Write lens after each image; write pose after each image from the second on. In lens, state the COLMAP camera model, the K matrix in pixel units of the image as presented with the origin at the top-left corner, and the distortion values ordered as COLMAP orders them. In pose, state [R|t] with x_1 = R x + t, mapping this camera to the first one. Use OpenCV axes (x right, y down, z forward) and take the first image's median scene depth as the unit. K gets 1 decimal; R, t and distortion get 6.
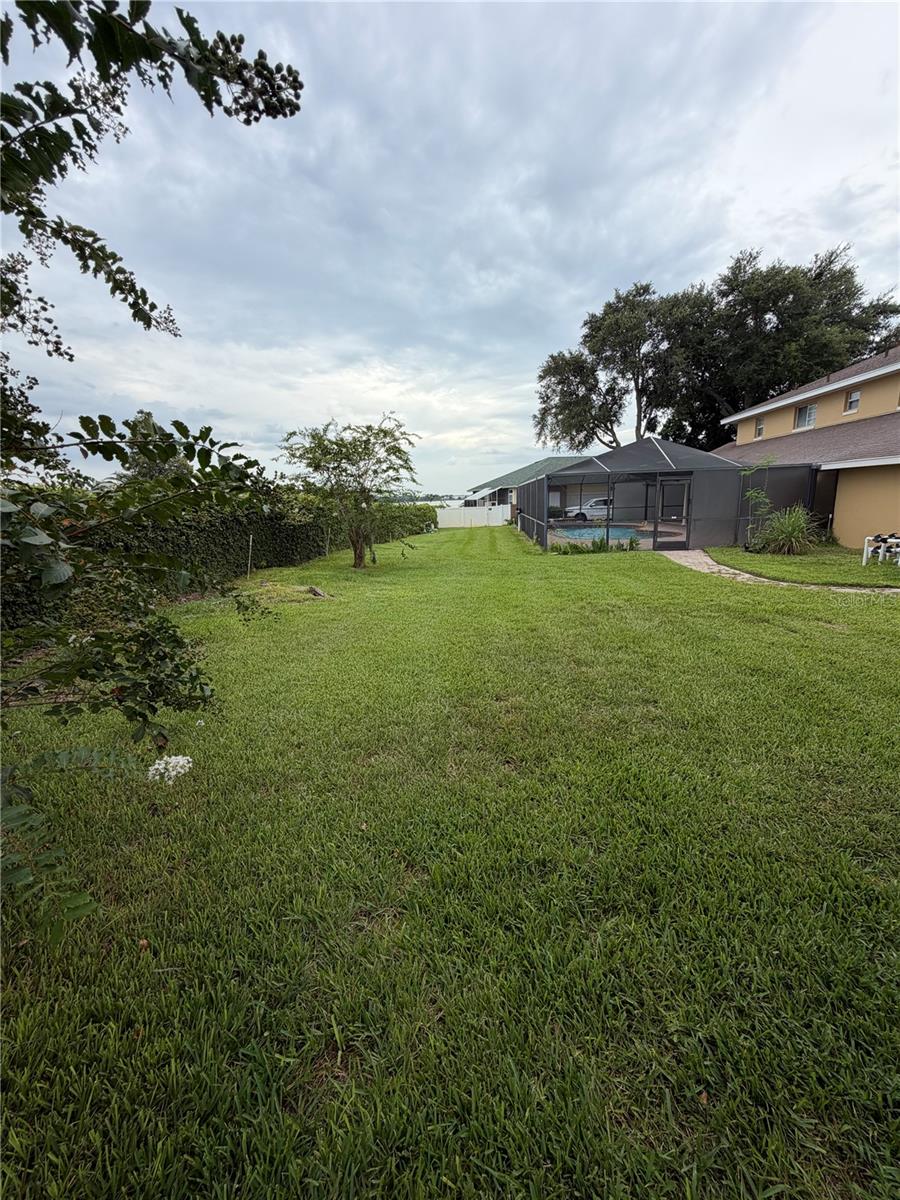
lens RADIAL K [[477.9, 0, 447.2], [0, 477.9, 600.0], [0, 0, 1]] dist [-0.001828, -0.000058]
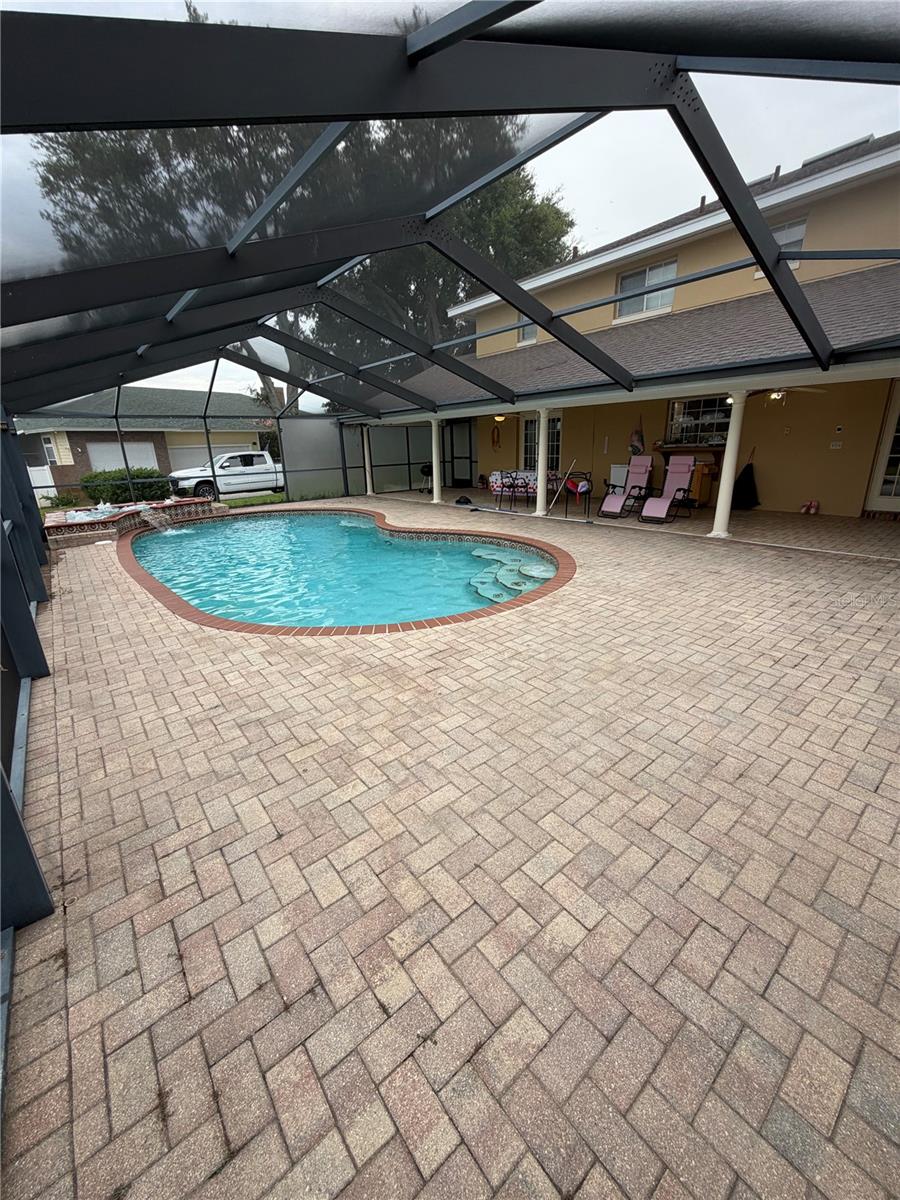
lens RADIAL K [[477.9, 0, 447.2], [0, 477.9, 600.0], [0, 0, 1]] dist [-0.001828, -0.000058]
pose [[0.726466, -0.201256, 0.657072, 0.250308], [0.146069, 0.979528, 0.138525, -0.220384], [-0.671499, -0.004656, 0.740991, 1.076220]]
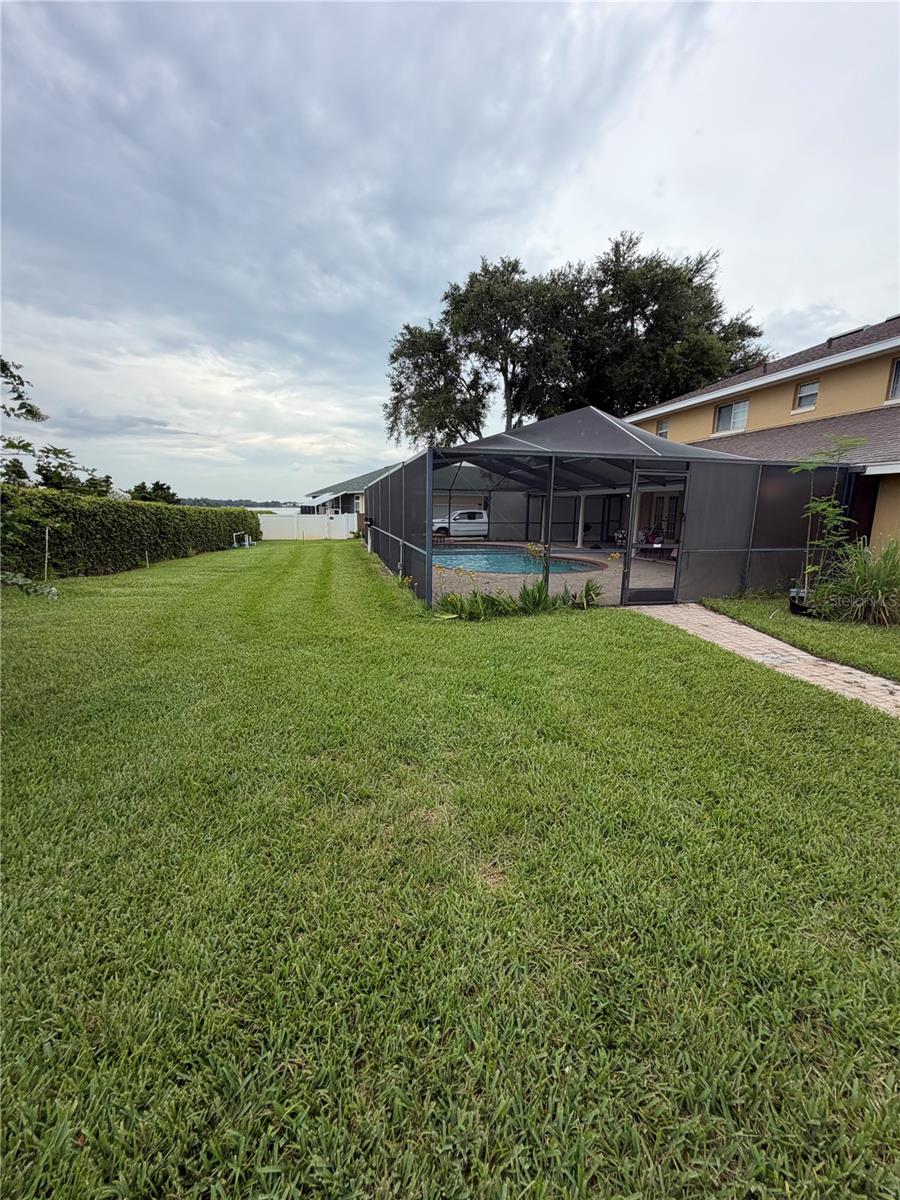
lens RADIAL K [[477.9, 0, 447.2], [0, 477.9, 600.0], [0, 0, 1]] dist [-0.001828, -0.000058]
pose [[0.951501, -0.010961, 0.307452, 0.082043], [0.017709, 0.999659, -0.019168, -0.106502], [-0.307137, 0.023683, 0.951371, 0.567134]]
